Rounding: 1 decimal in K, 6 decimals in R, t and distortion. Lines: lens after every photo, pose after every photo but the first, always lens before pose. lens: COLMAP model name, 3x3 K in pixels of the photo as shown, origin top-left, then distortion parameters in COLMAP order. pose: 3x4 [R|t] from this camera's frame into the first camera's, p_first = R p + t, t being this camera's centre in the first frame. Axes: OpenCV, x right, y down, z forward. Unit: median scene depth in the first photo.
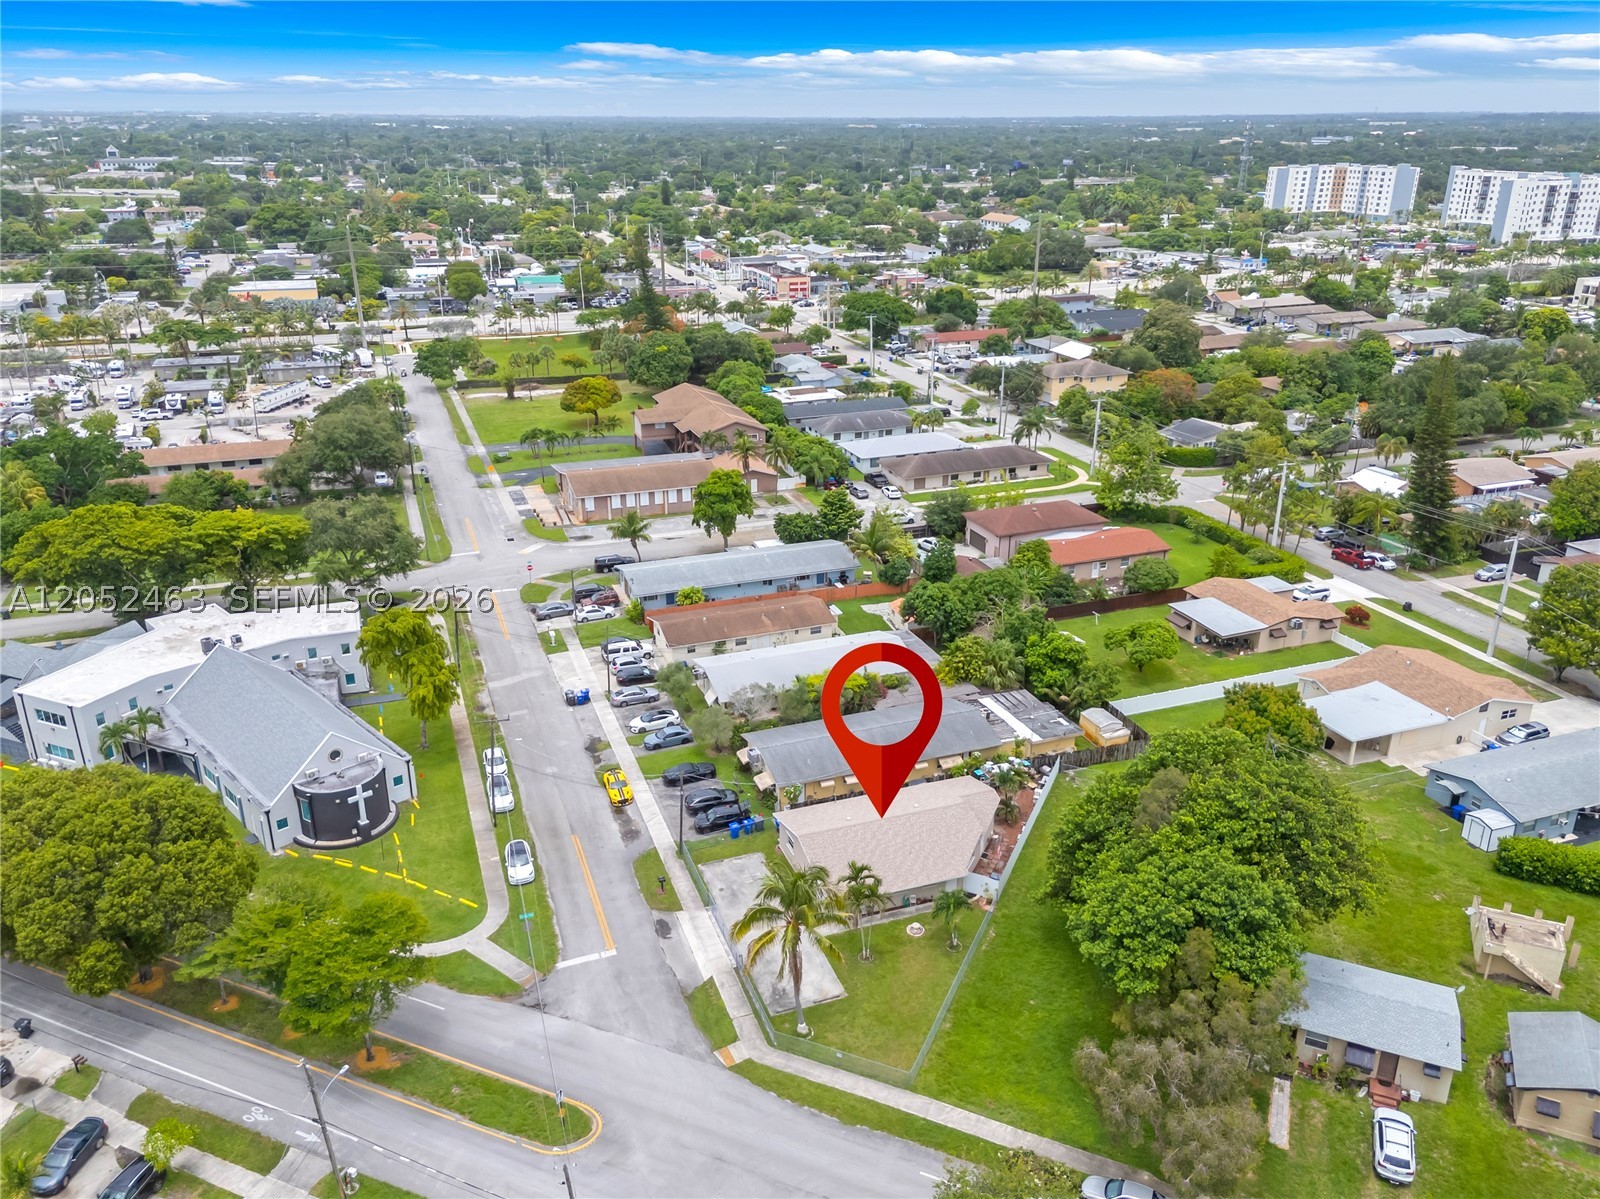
lens RADIAL K [[1166.8, 0, 804.0], [0, 1166.8, 606.1], [0, 0, 1]] dist [0.116475, -0.117904]
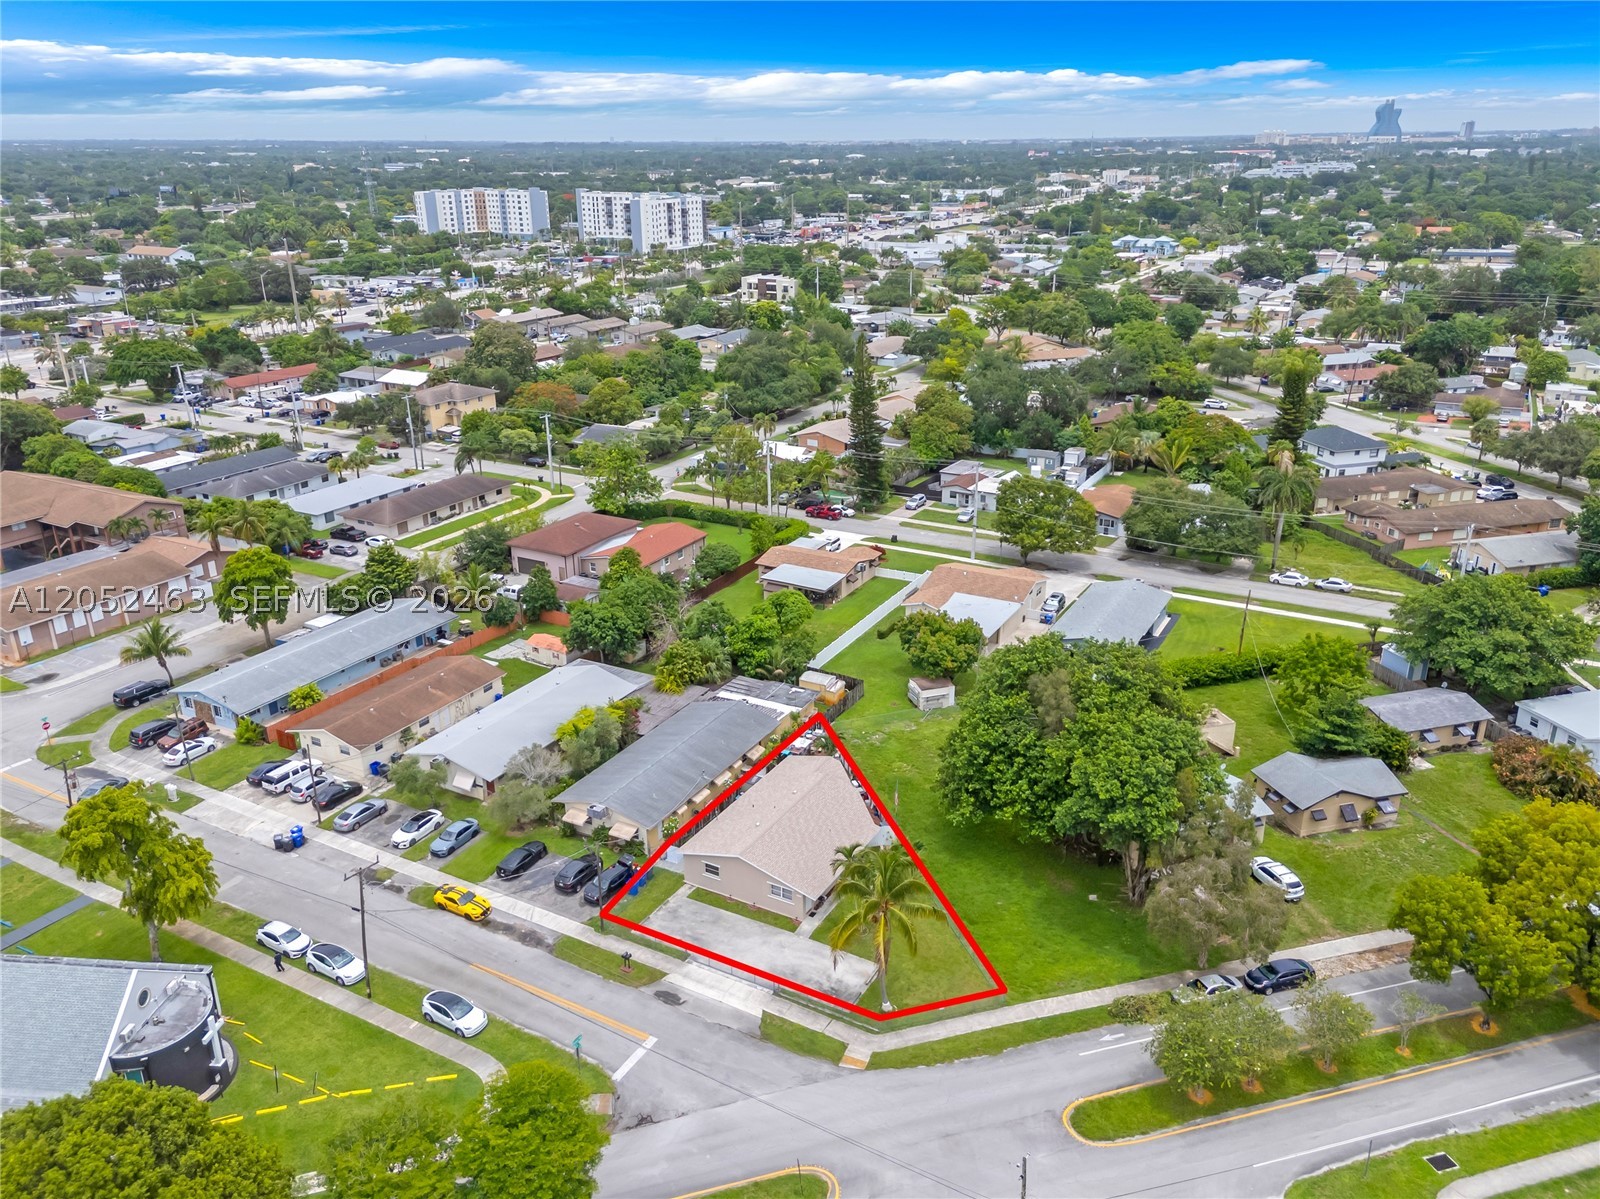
lens RADIAL K [[1166.8, 0, 804.0], [0, 1166.8, 606.1], [0, 0, 1]] dist [0.116475, -0.117904]
pose [[0.766806, -0.240765, 0.595014, -0.281228], [0.251663, 0.965536, 0.066369, -0.033374], [-0.590487, 0.098851, 0.800971, 0.083909]]
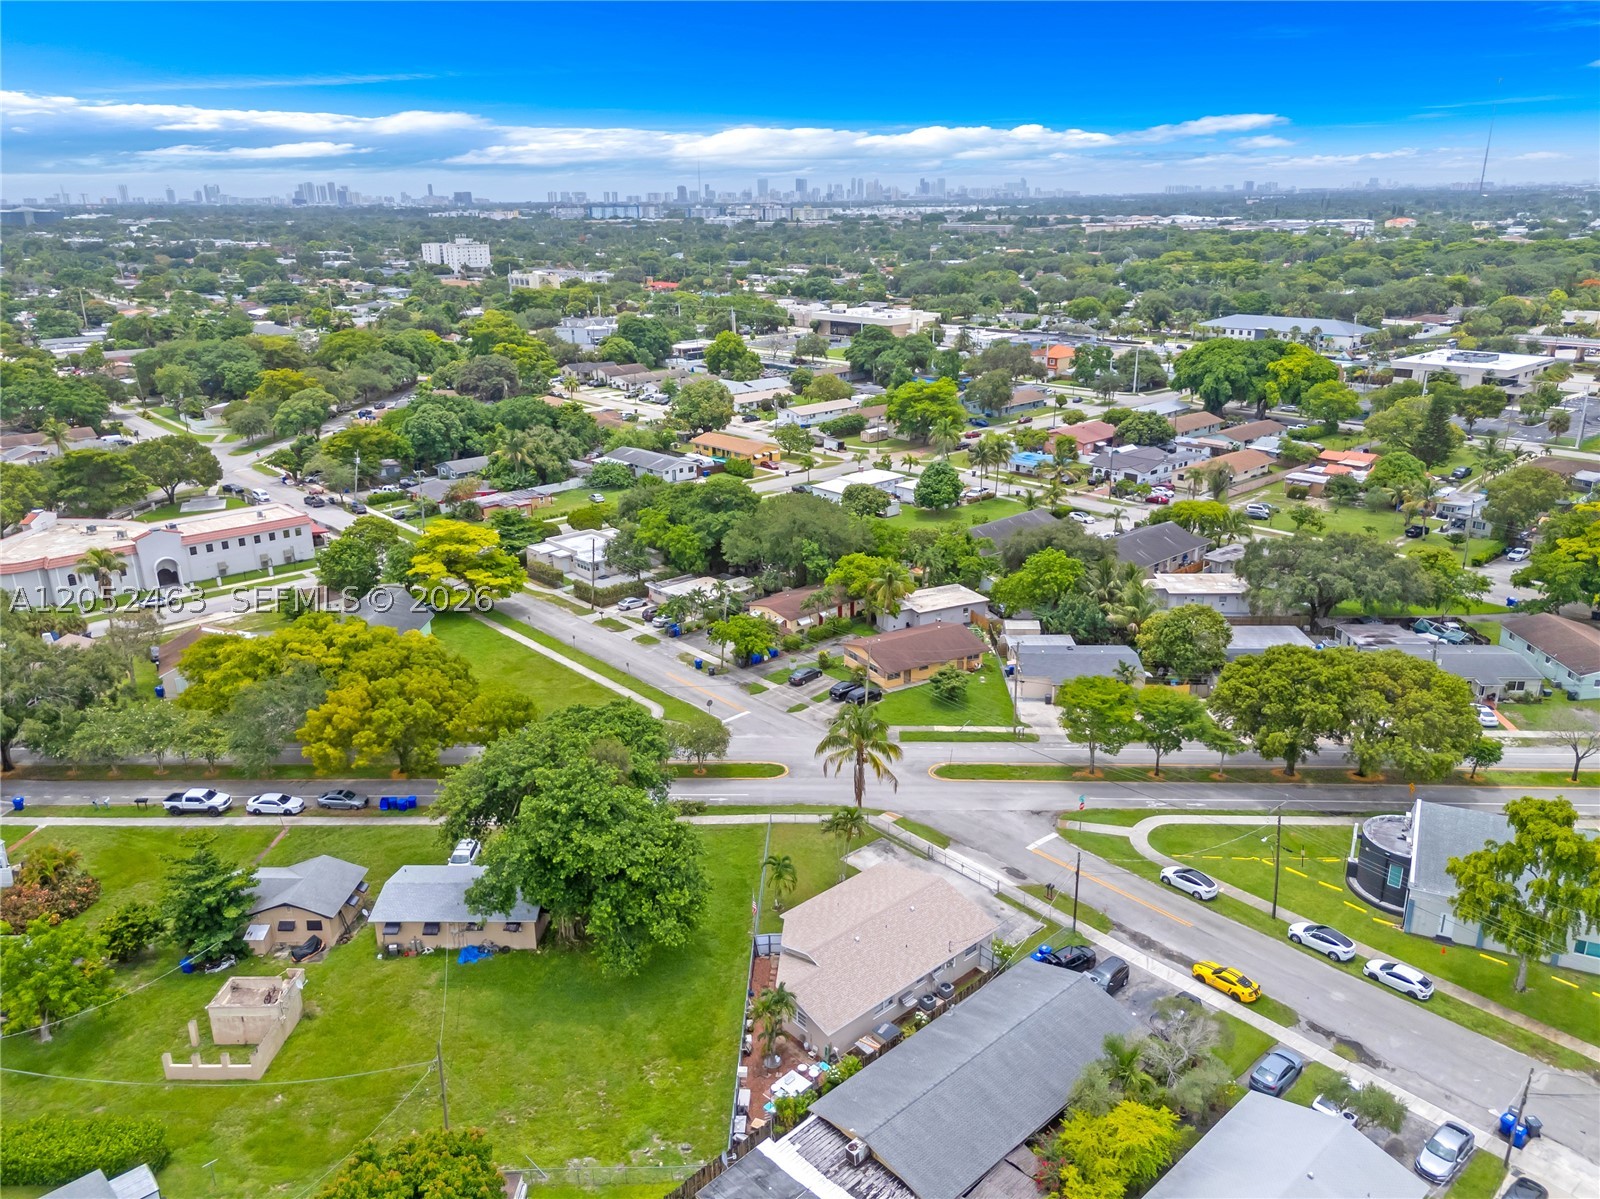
lens RADIAL K [[1166.8, 0, 804.0], [0, 1166.8, 606.1], [0, 0, 1]] dist [0.116475, -0.117904]
pose [[-0.933986, 0.118493, -0.337089, 0.237894], [-0.131970, 0.762306, 0.633619, -0.347835], [0.332044, 0.636277, -0.696346, 0.851820]]
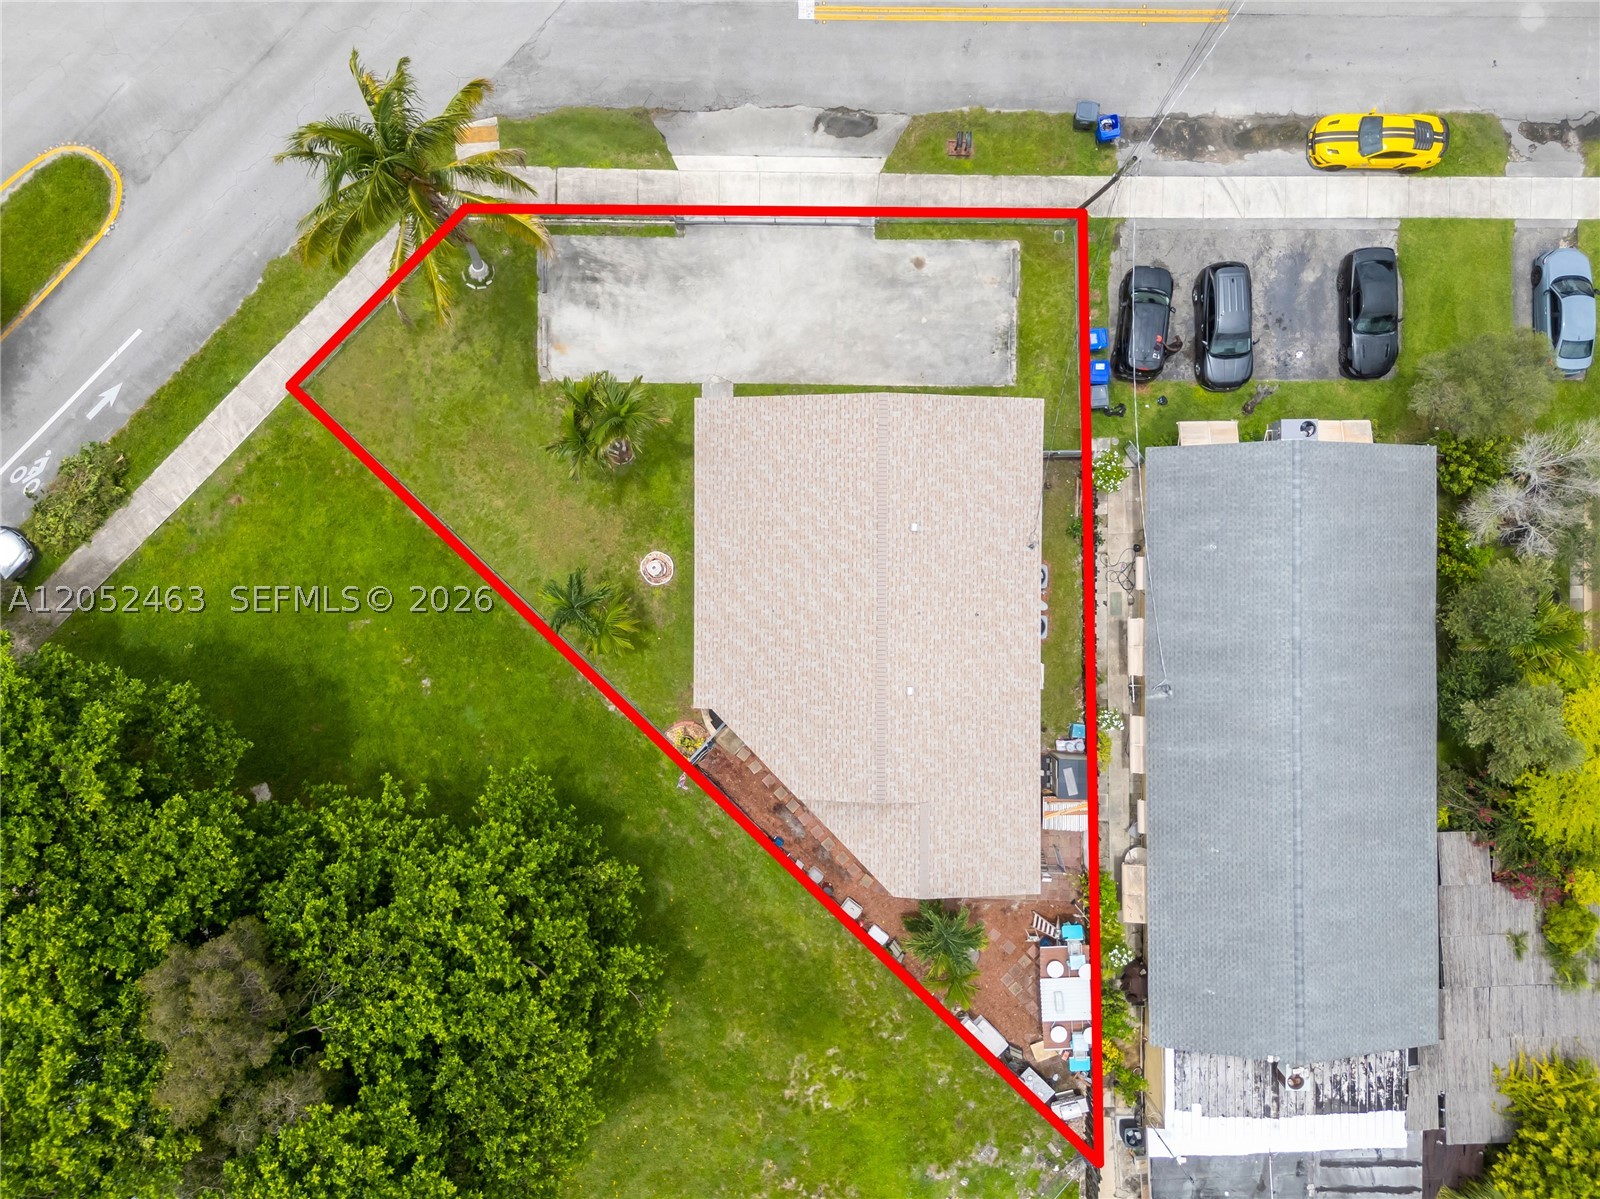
lens RADIAL K [[1166.8, 0, 804.0], [0, 1166.8, 606.1], [0, 0, 1]] dist [0.116475, -0.117904]
pose [[-0.360706, 0.932680, 0.000569, 0.044886], [-0.369250, -0.143365, 0.918205, -0.122213], [0.856473, 0.330992, 0.396104, 0.458312]]
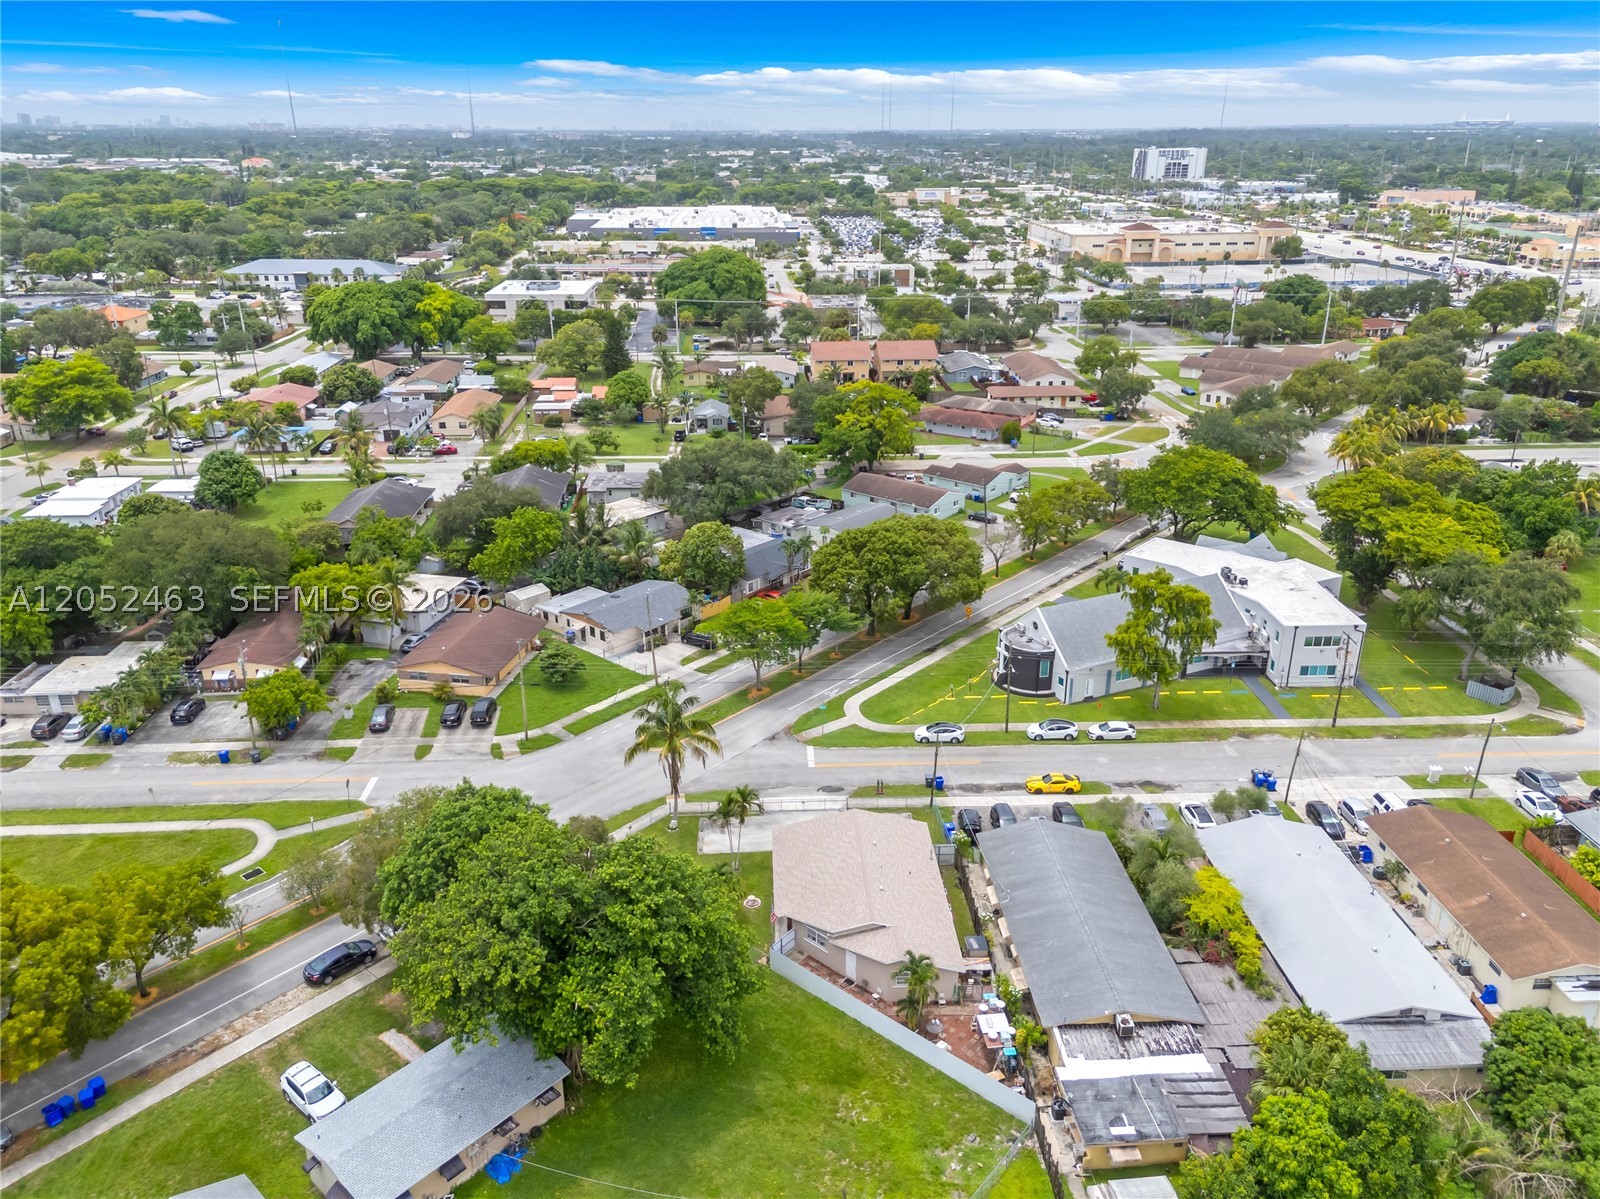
lens RADIAL K [[1166.8, 0, 804.0], [0, 1166.8, 606.1], [0, 0, 1]] dist [0.116475, -0.117904]
pose [[-0.315923, 0.348483, -0.882469, 0.485879], [-0.357577, 0.817789, 0.450954, -0.228419], [0.878824, 0.458018, -0.133749, 0.566953]]
